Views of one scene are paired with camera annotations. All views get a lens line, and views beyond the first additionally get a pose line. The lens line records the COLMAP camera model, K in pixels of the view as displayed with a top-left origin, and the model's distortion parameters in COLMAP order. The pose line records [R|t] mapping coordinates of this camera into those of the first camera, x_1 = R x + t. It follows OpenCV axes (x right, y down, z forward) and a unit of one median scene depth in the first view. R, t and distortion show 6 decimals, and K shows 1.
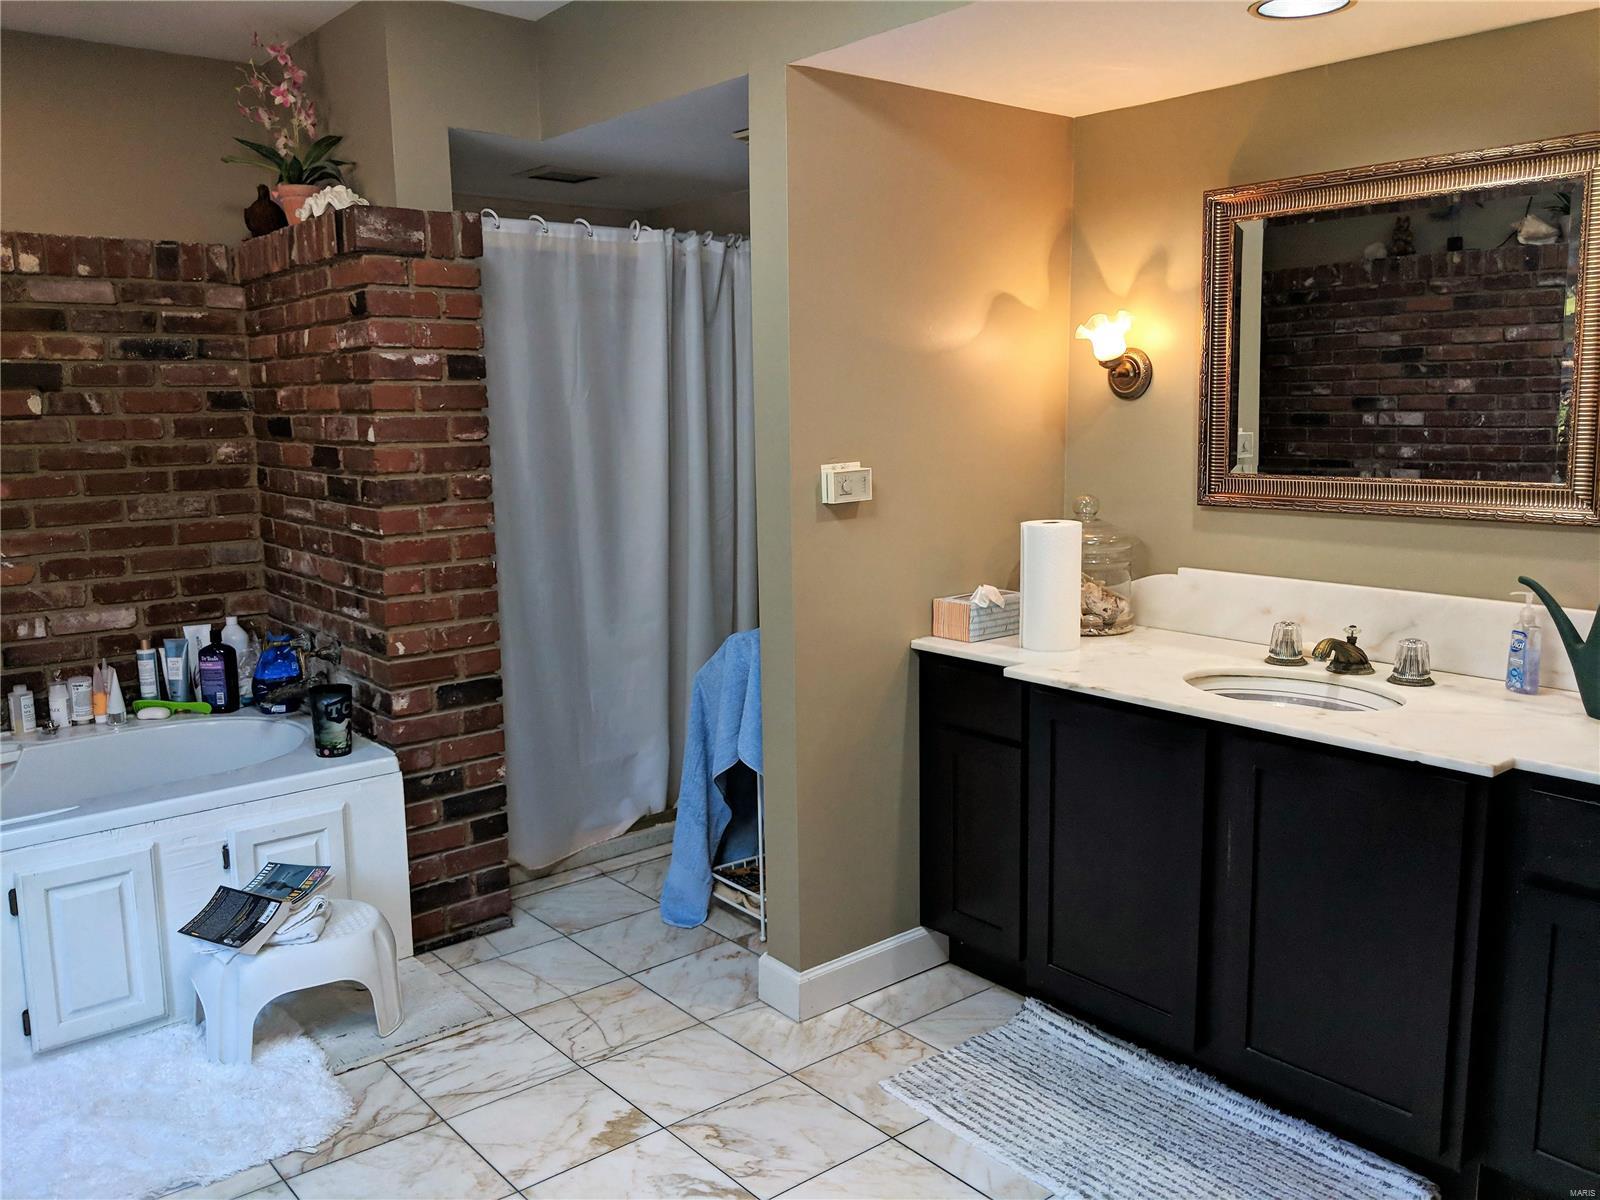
lens RADIAL K [[1296.0, 0, 791.1], [0, 1296.0, 597.7], [0, 0, 1]] dist [0.067353, -0.104486]
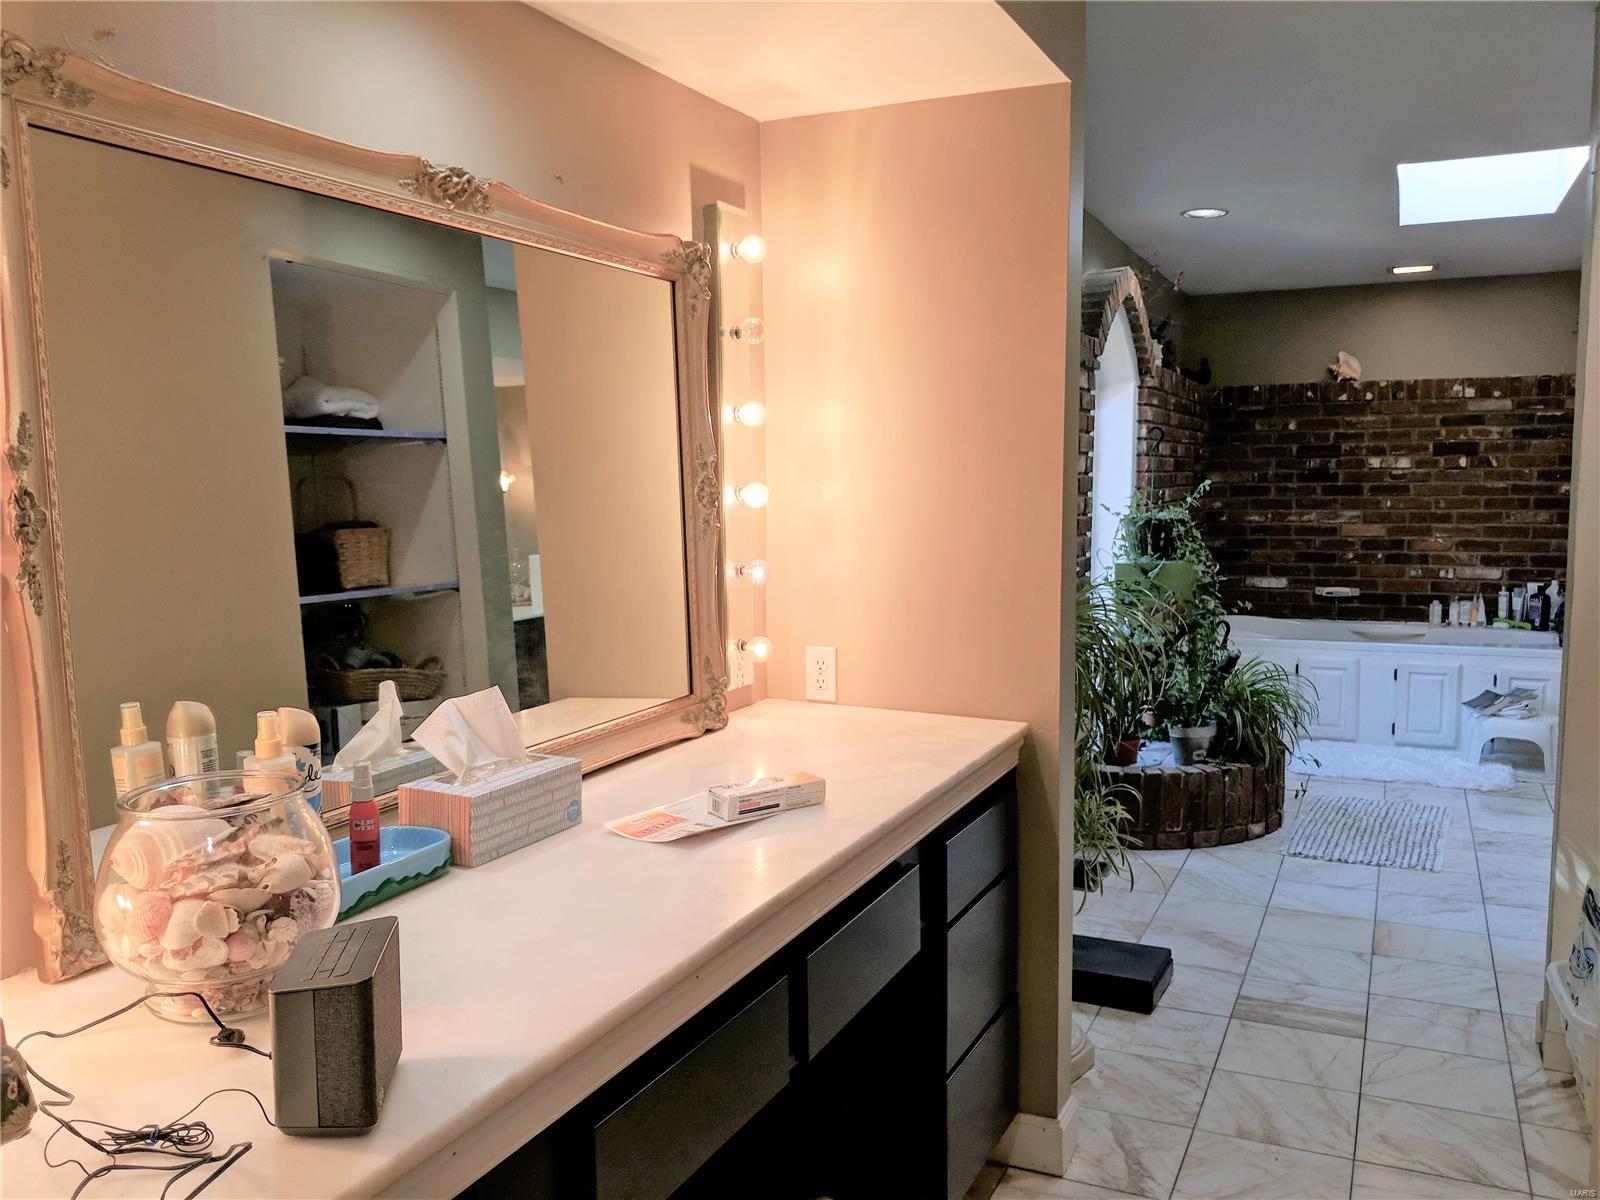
lens RADIAL K [[1296.0, 0, 791.1], [0, 1296.0, 597.7], [0, 0, 1]] dist [0.067353, -0.104486]
pose [[0.433675, 0.094891, -0.896059, 0.780456], [-0.134211, 0.990149, 0.039900, 0.114882], [0.891018, 0.102957, 0.442138, -0.772344]]
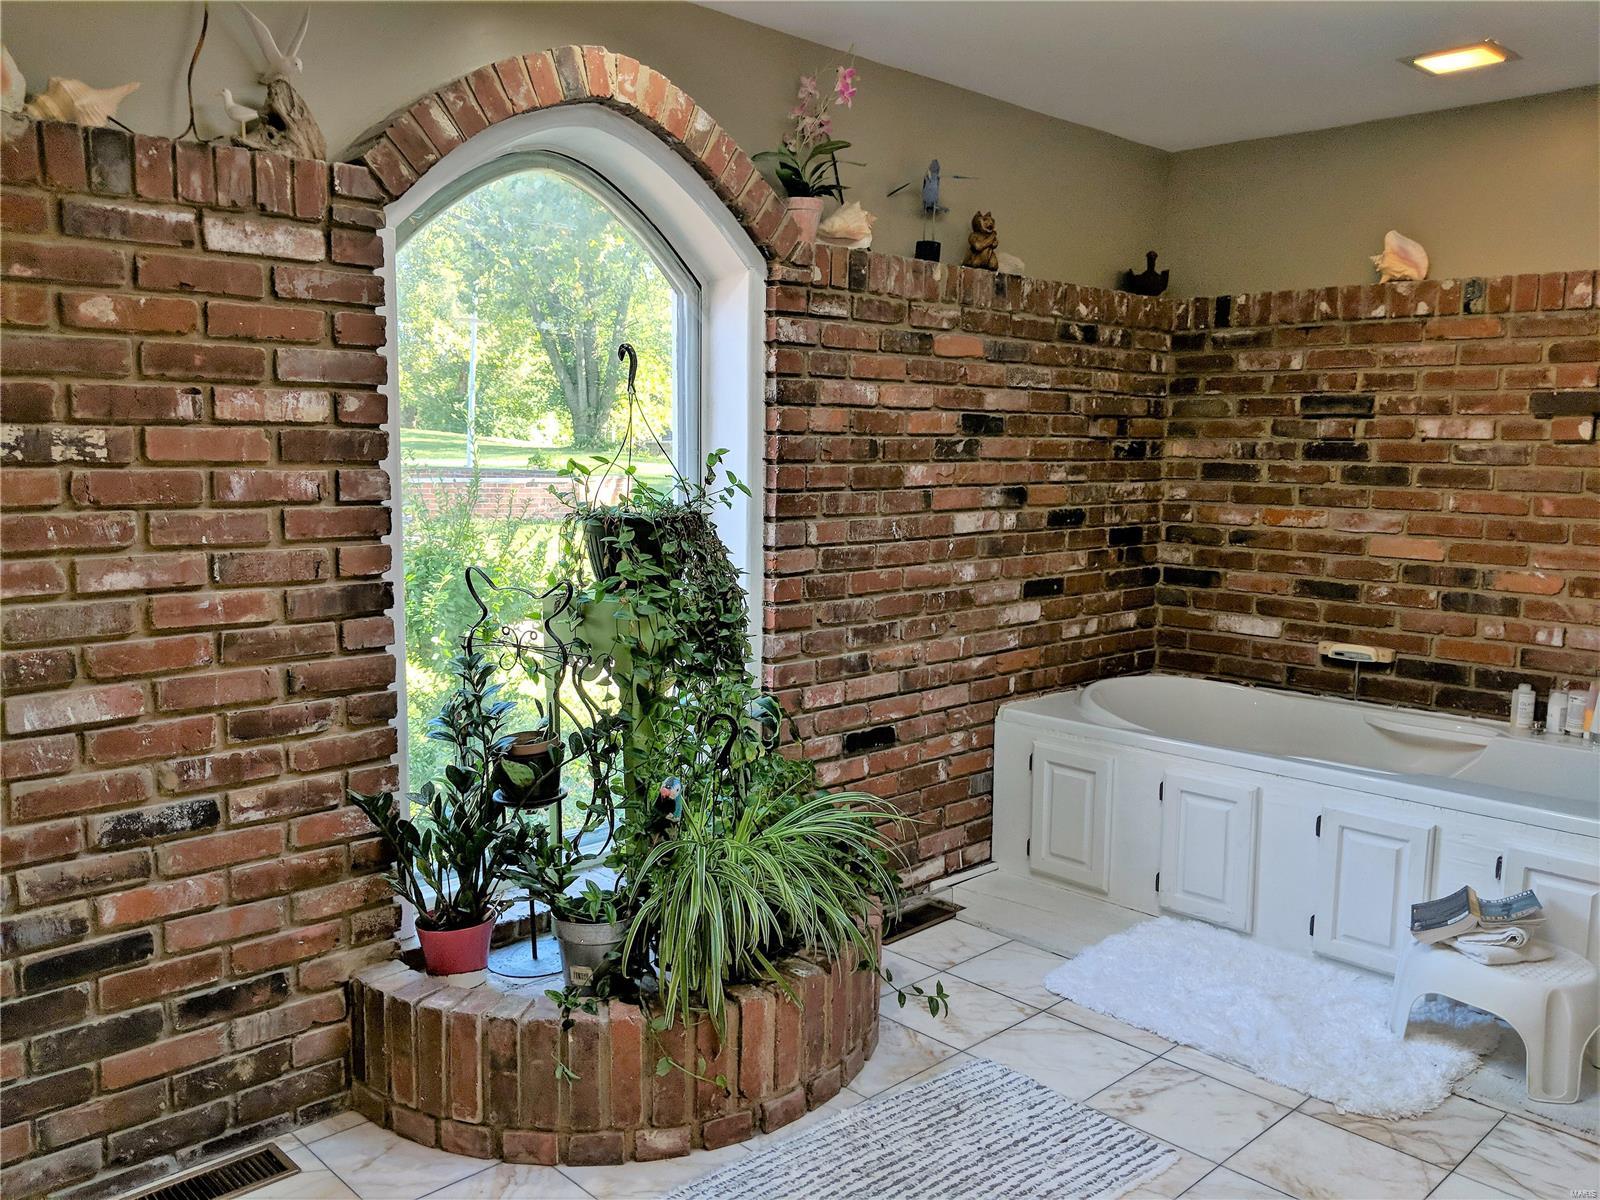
lens RADIAL K [[1296.0, 0, 791.1], [0, 1296.0, 597.7], [0, 0, 1]] dist [0.067353, -0.104486]
pose [[0.082413, 0.139244, -0.986823, 0.430326], [-0.166099, 0.978261, 0.124164, -0.037789], [0.982659, 0.153678, 0.103750, 0.265690]]
